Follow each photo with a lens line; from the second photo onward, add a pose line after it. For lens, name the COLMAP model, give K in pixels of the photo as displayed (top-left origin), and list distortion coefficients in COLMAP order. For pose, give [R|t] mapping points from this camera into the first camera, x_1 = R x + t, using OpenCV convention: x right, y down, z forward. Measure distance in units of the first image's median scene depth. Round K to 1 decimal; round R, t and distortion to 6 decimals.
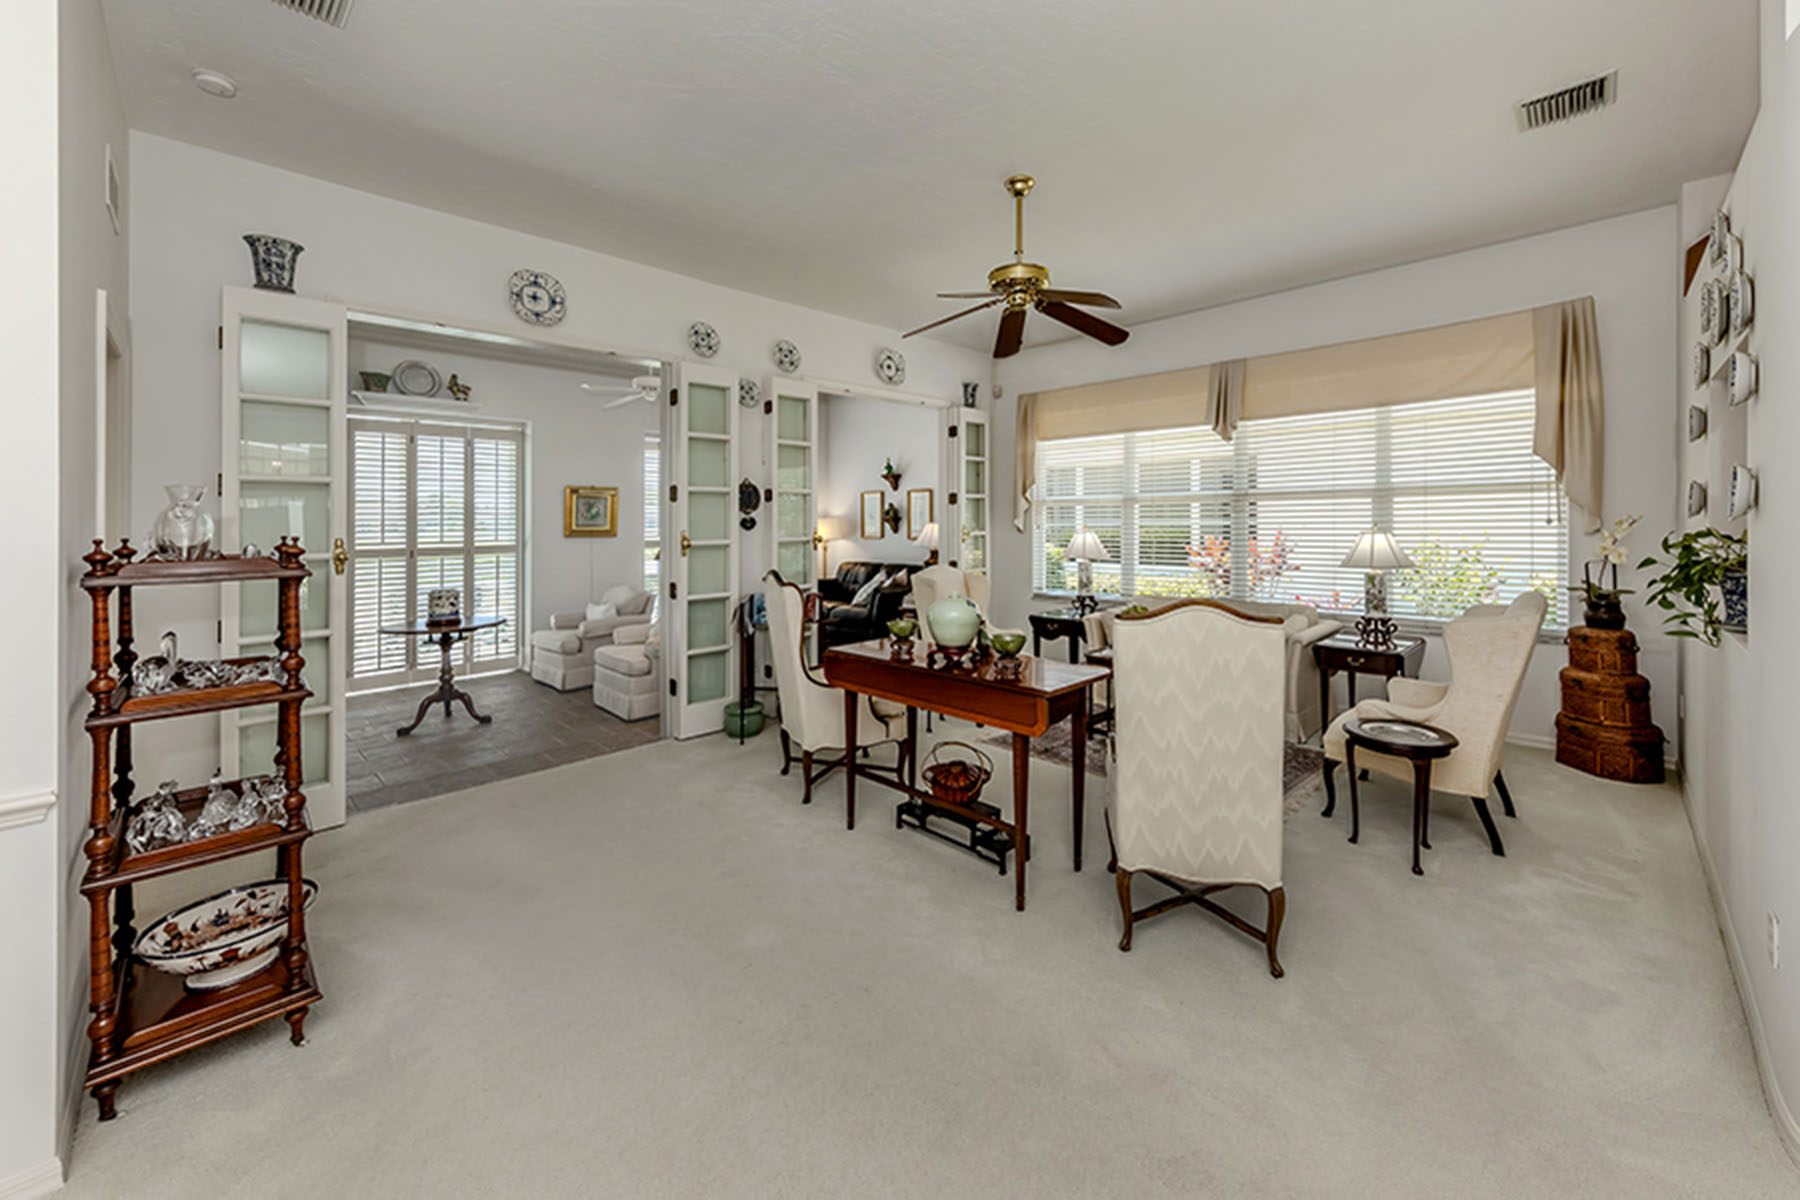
lens RADIAL K [[659.0, 0, 904.8], [0, 659.0, 533.1], [0, 0, 1]] dist [0.007874, -0.000248]
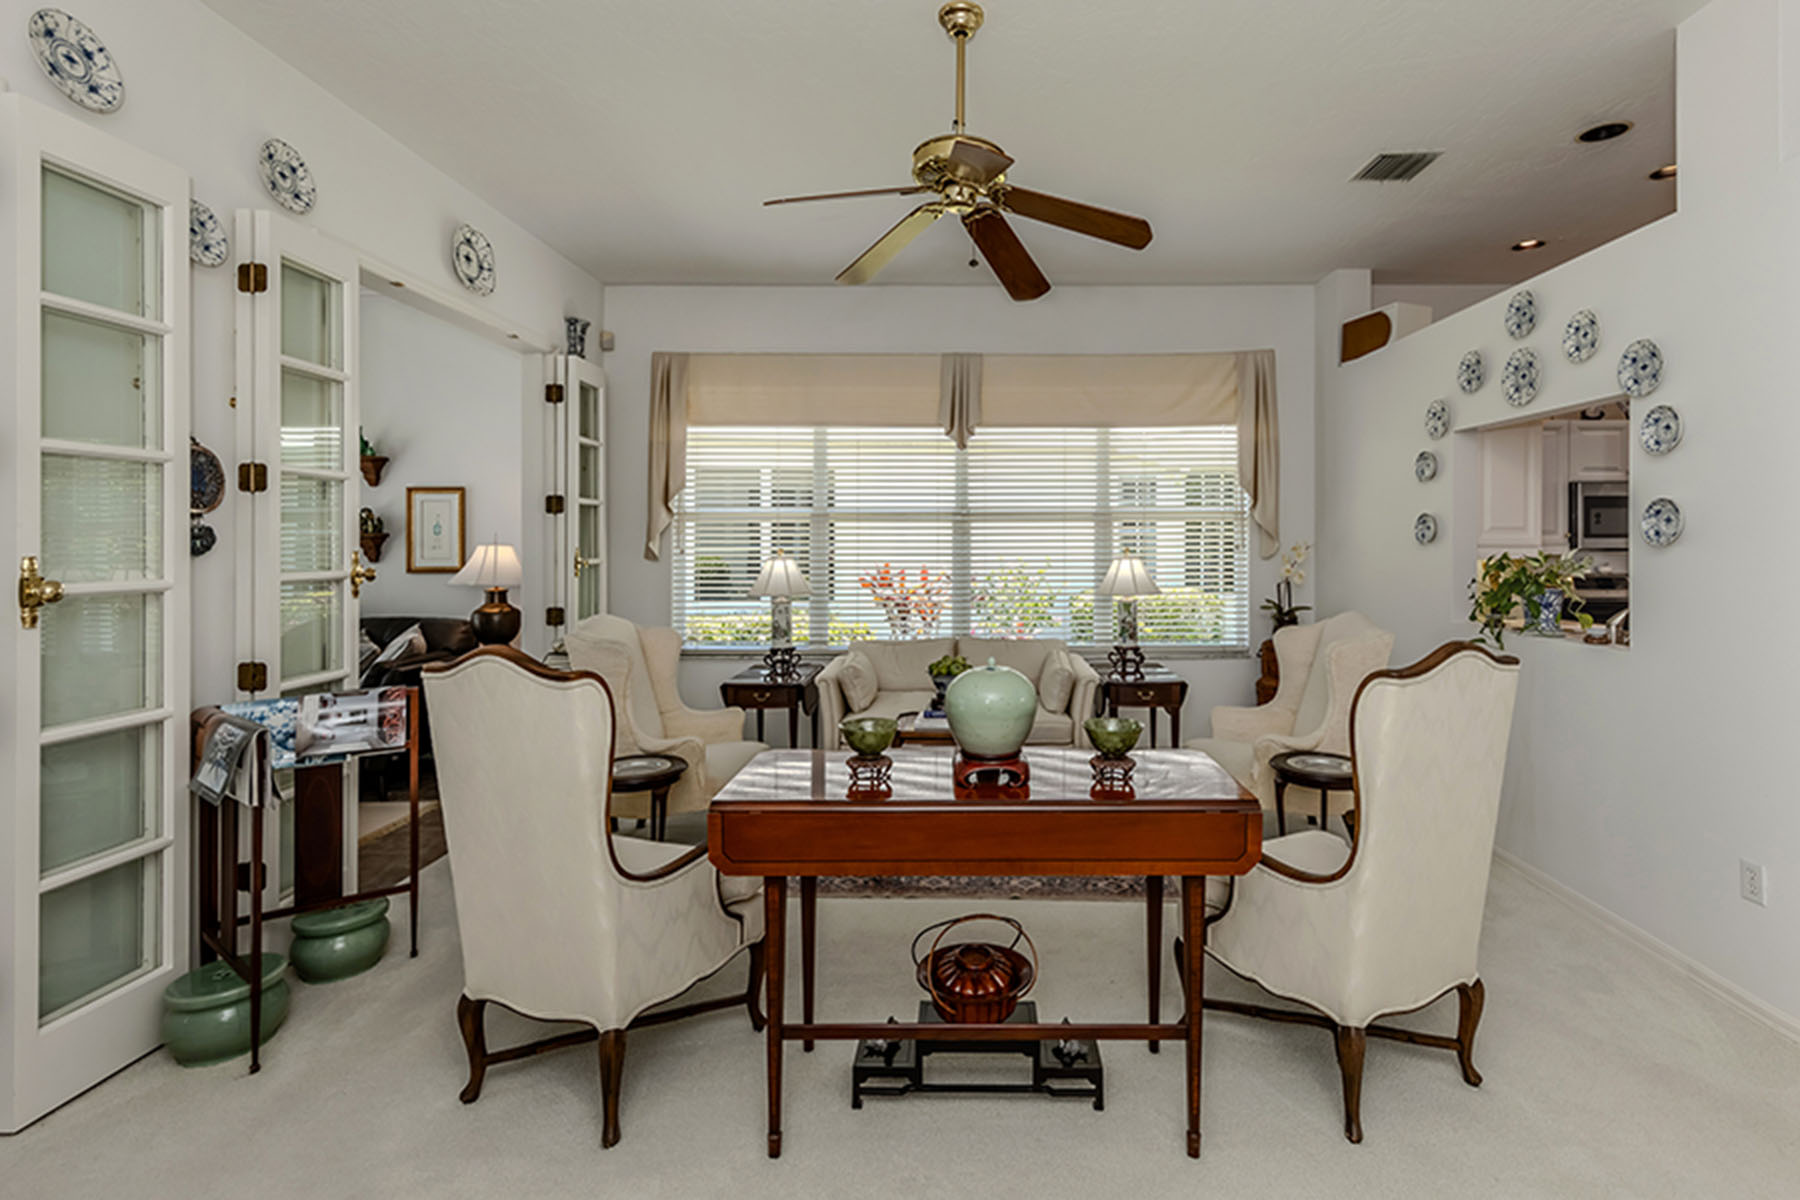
lens RADIAL K [[813.8, 0, 912.9], [0, 813.8, 559.0], [0, 0, 1]] dist [-0.000294, 0.000108]
pose [[0.719176, -0.002244, 0.694825, -0.279076], [0.004908, 0.999986, -0.001851, 0.001158], [-0.694811, 0.004741, 0.719177, 0.313815]]
